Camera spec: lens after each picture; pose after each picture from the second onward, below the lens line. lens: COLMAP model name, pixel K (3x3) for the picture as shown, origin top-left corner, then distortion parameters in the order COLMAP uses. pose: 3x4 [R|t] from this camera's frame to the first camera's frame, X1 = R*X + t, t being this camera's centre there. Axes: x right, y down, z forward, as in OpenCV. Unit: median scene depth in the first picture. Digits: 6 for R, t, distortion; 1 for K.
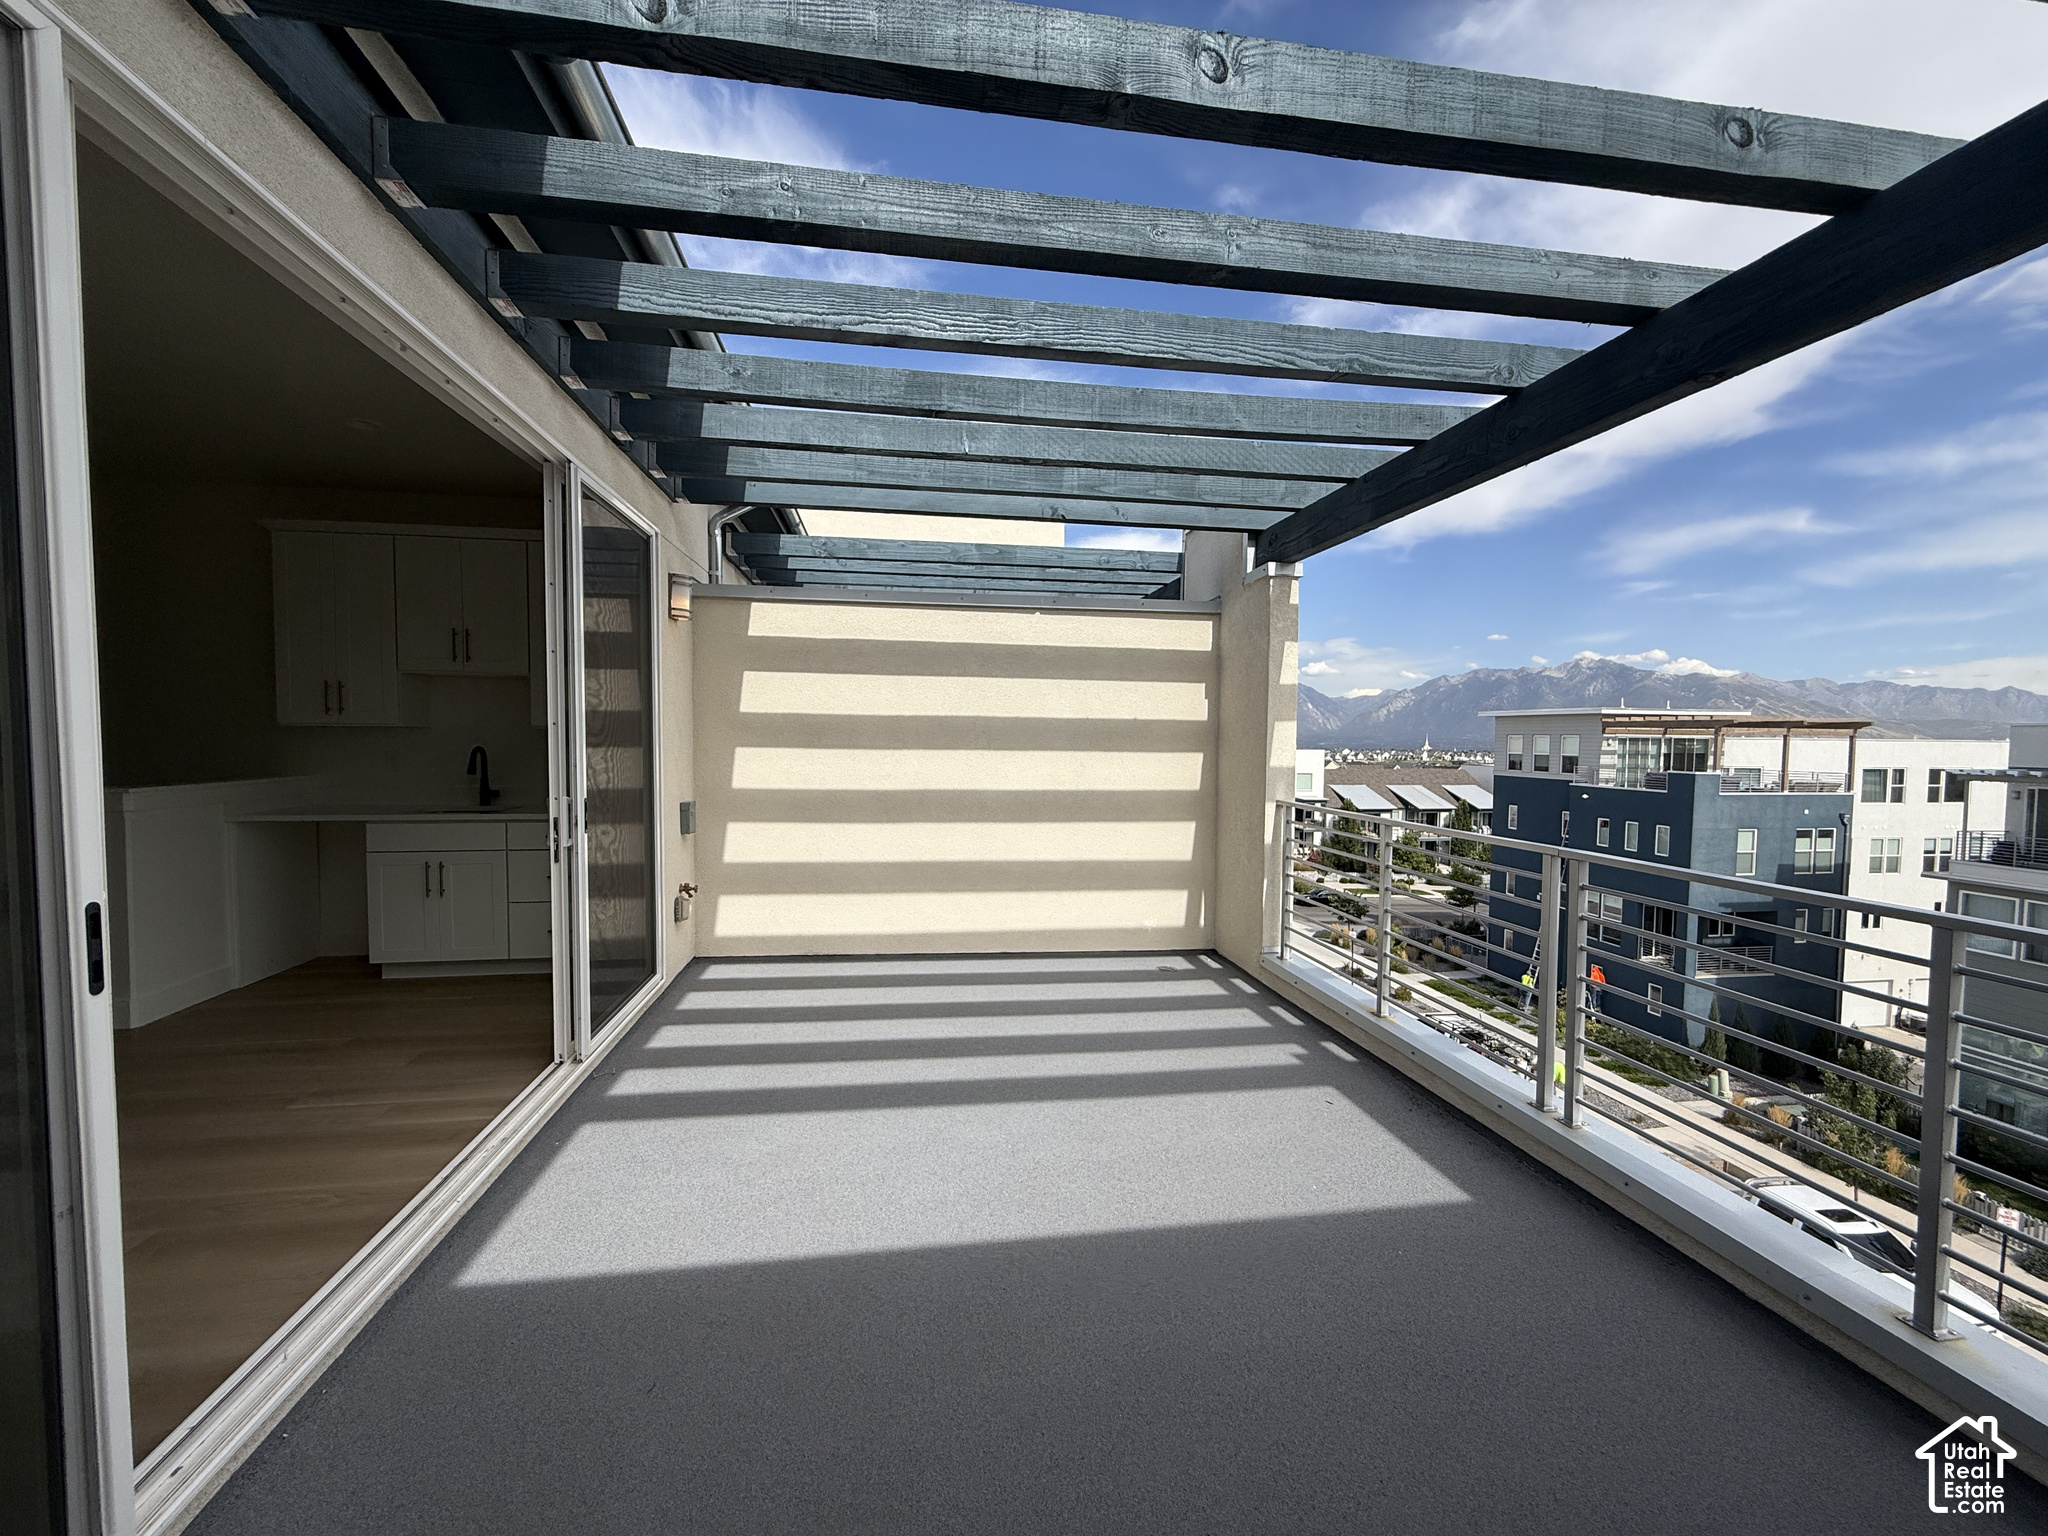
lens RADIAL K [[808.1, 0, 1007.1], [0, 808.1, 783.3], [0, 0, 1]] dist [-0.009694, -0.000096]
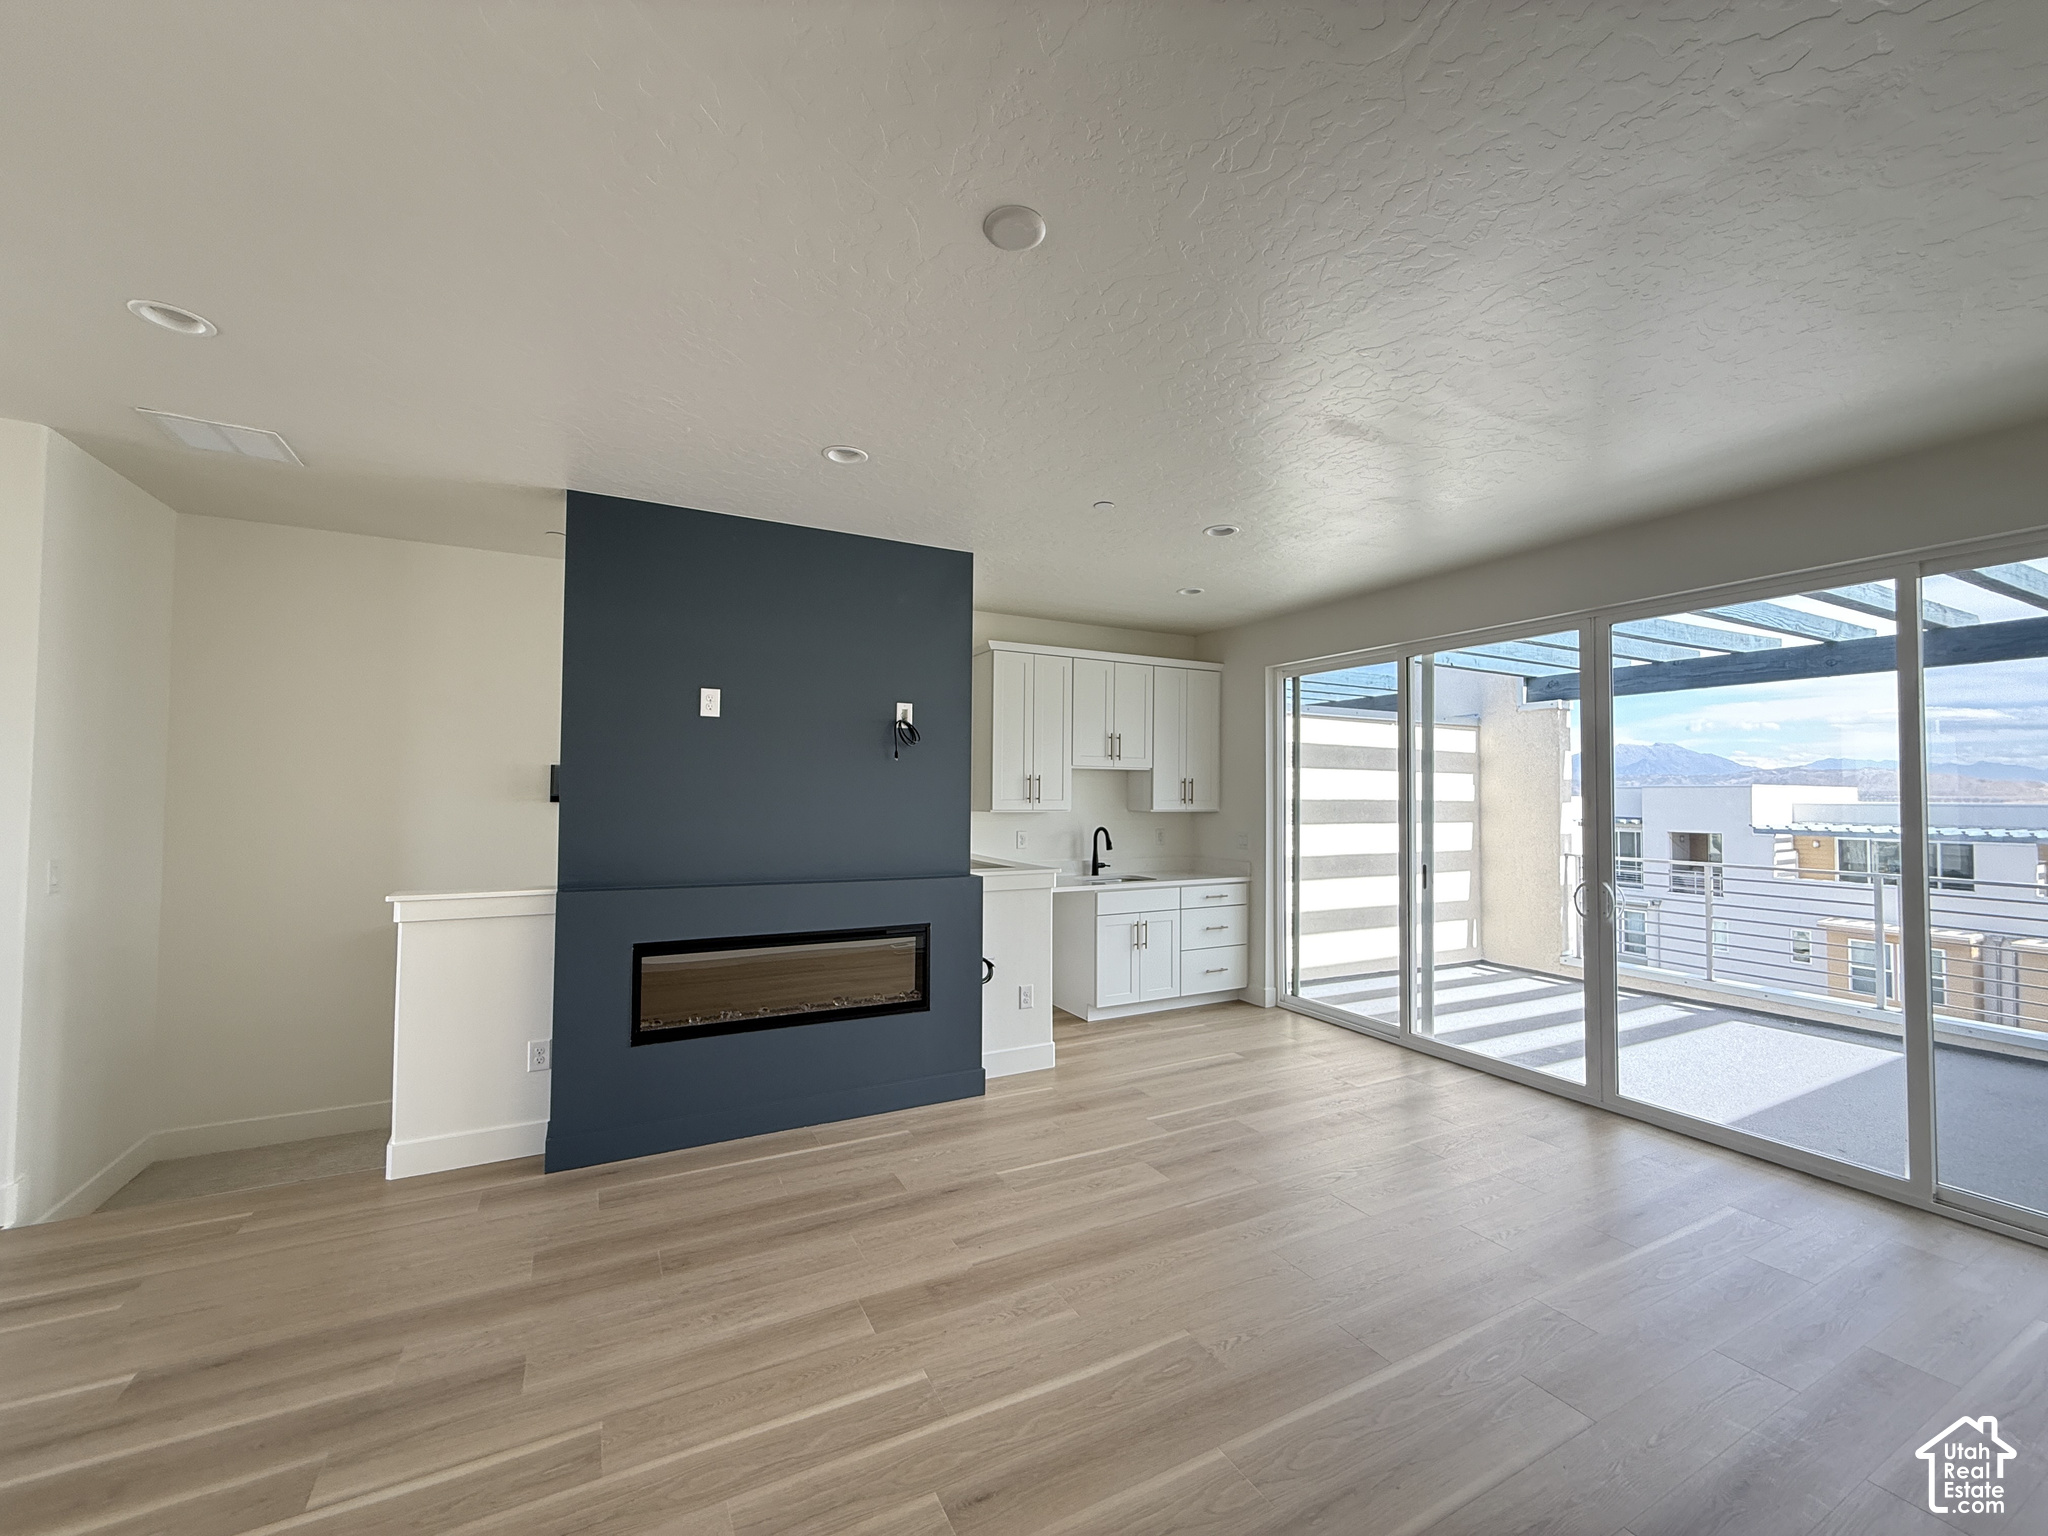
lens RADIAL K [[808.1, 0, 1022.4], [0, 808.1, 774.2], [0, 0, 1]] dist [-0.009694, -0.000096]
pose [[0.948164, 0.003680, 0.317761, -0.413078], [0.024740, 0.996043, -0.085357, -0.008459], [-0.316818, 0.088793, 0.944321, -0.046590]]
